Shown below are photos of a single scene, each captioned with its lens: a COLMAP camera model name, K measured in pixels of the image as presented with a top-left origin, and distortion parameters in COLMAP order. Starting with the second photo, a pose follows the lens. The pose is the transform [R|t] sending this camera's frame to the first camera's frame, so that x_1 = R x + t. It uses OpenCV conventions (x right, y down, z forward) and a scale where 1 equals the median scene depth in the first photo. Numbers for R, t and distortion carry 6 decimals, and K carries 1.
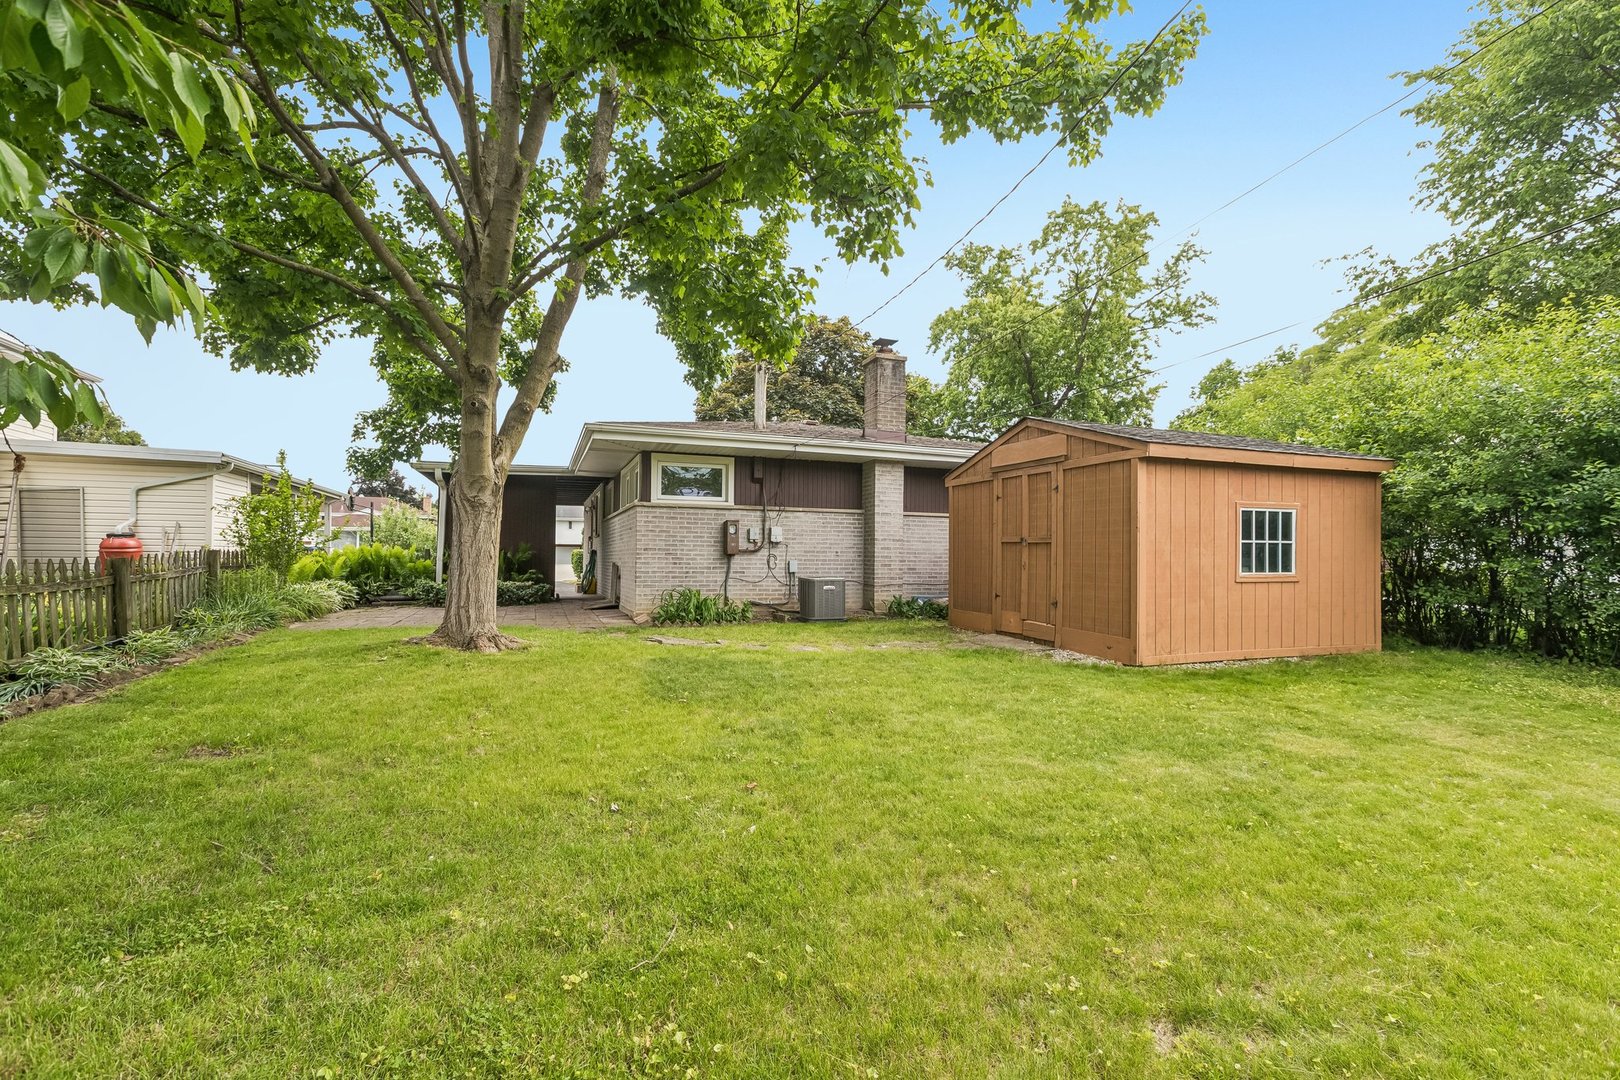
lens RADIAL K [[746.7, 0, 814.6], [0, 746.7, 544.0], [0, 0, 1]] dist [0.006465, 0.000972]
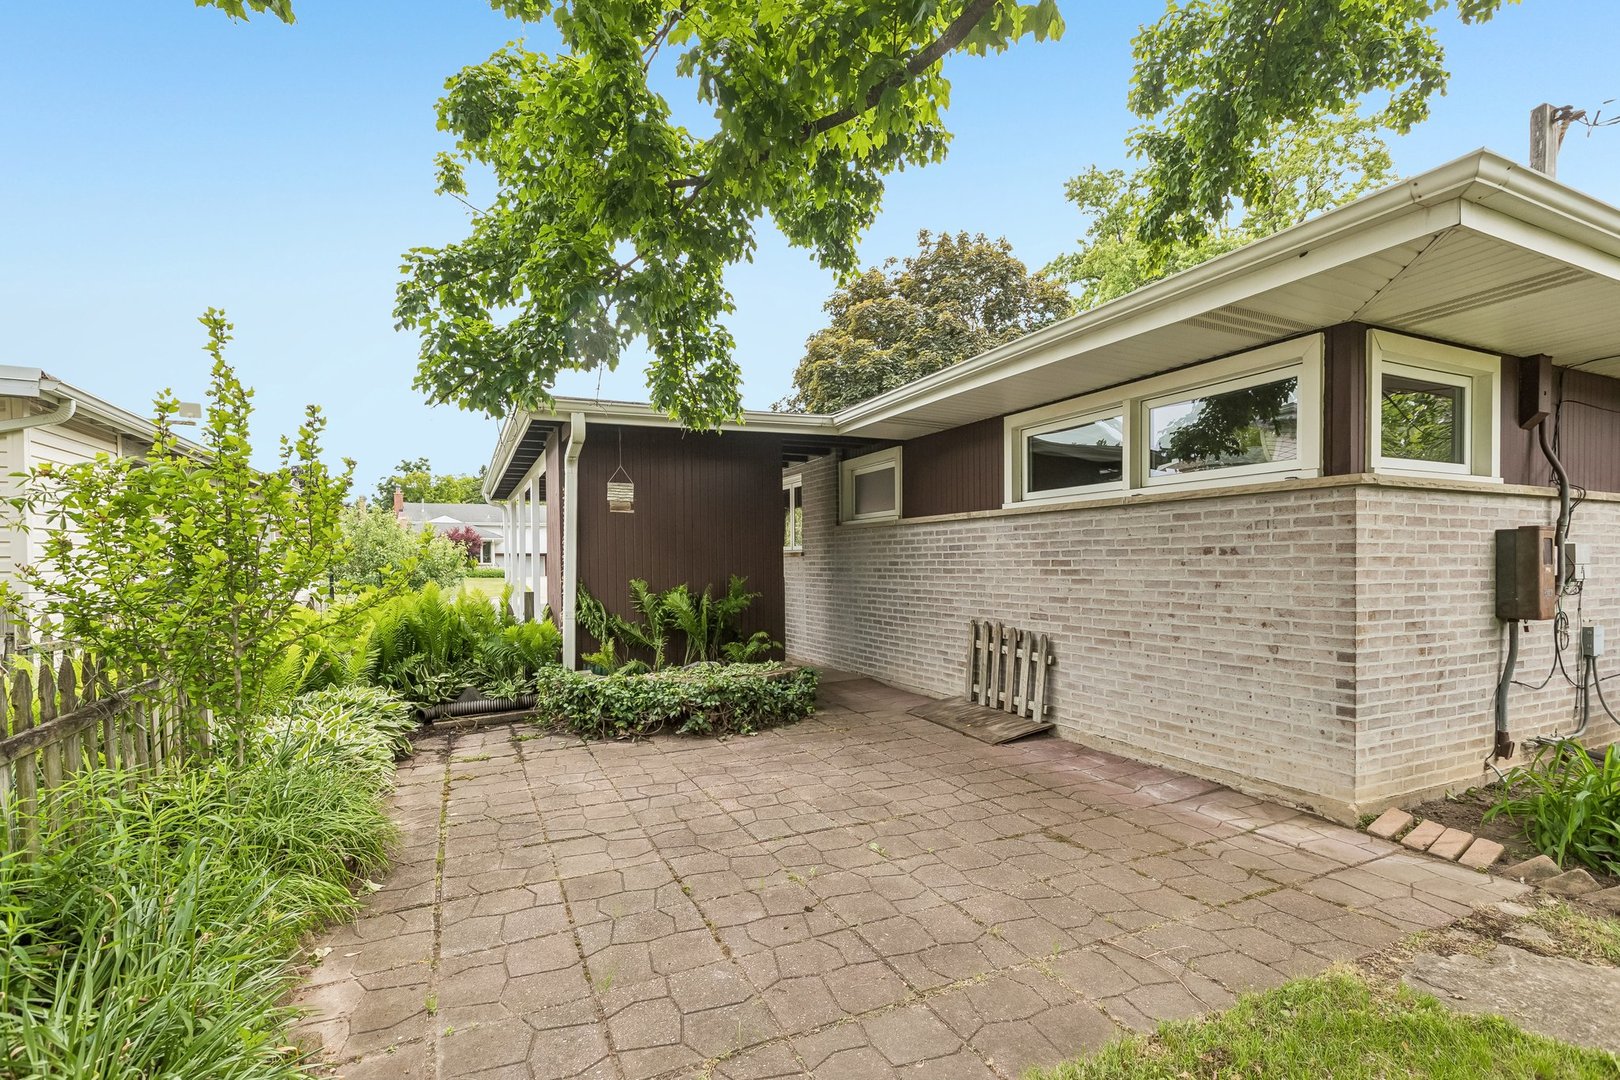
lens RADIAL K [[746.7, 0, 807.6], [0, 746.7, 576.4], [0, 0, 1]] dist [0.006465, 0.000972]
pose [[0.995830, -0.017765, 0.089485, -0.488942], [0.013922, 0.998962, 0.043381, -0.027489], [-0.090163, -0.041954, 0.995043, 0.655747]]
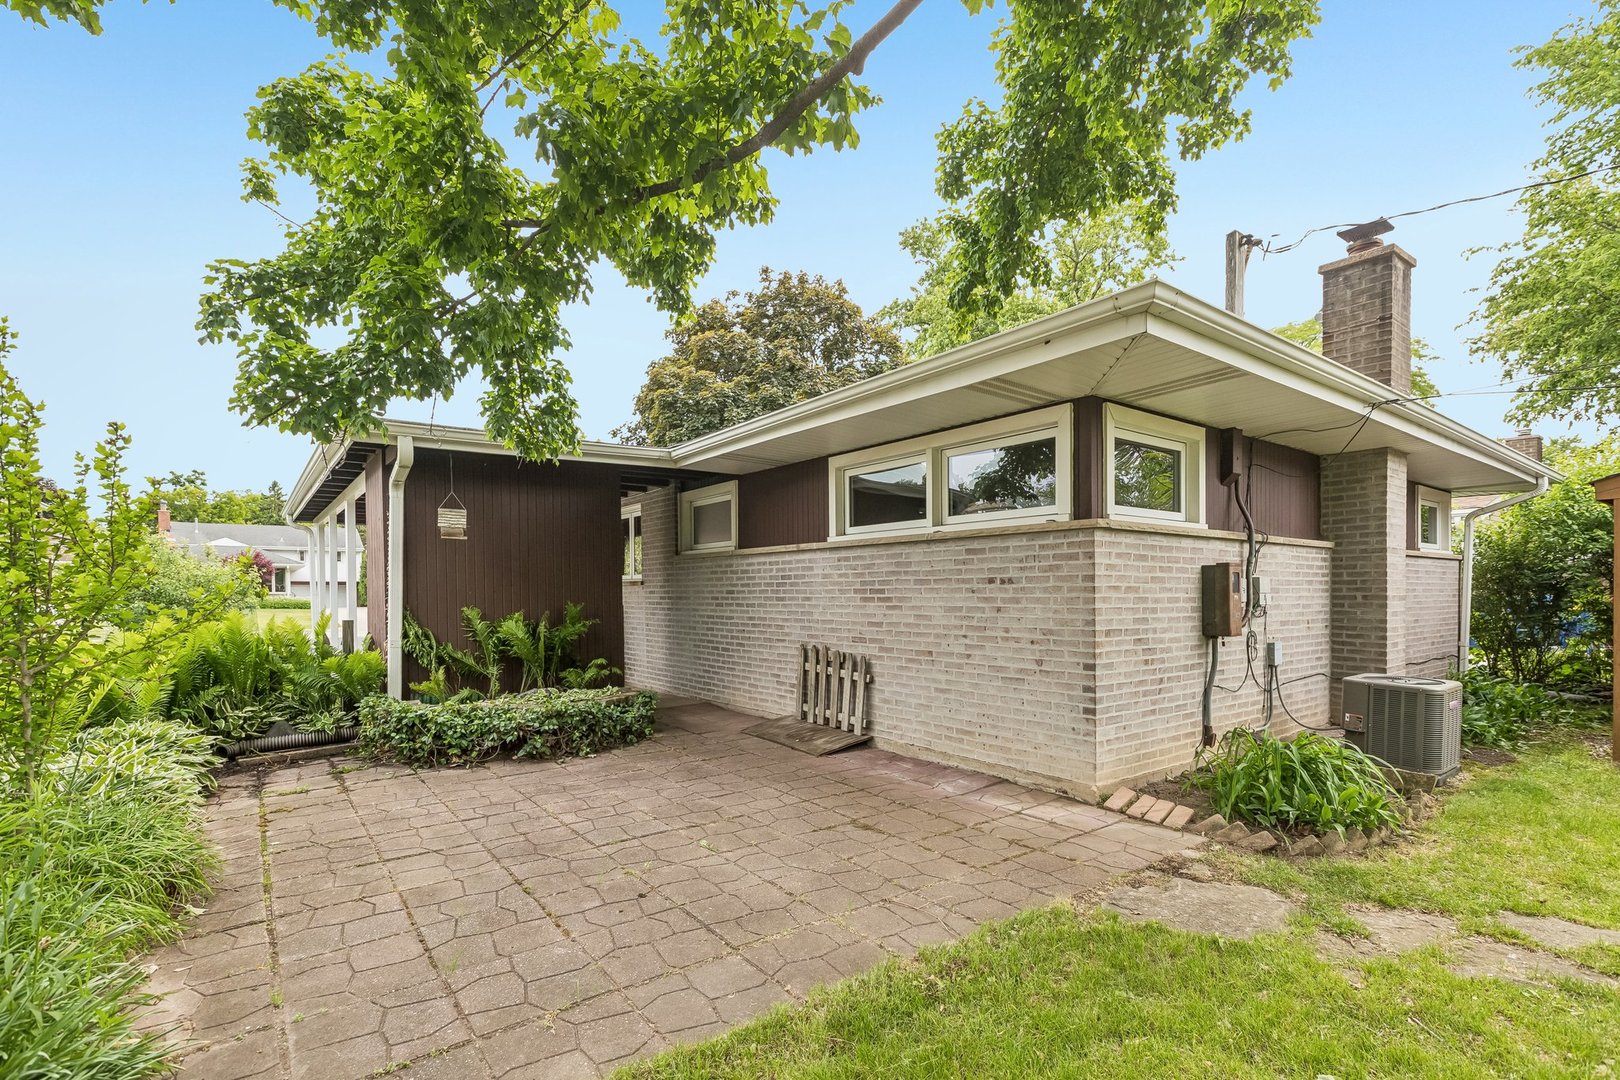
lens RADIAL K [[746.7, 0, 805.6], [0, 746.7, 611.0], [0, 0, 1]] dist [0.006465, 0.000972]
pose [[0.956637, -0.020600, 0.290554, -0.488873], [0.005993, 0.998677, 0.051075, -0.026551], [-0.291221, -0.047119, 0.955495, 0.620465]]
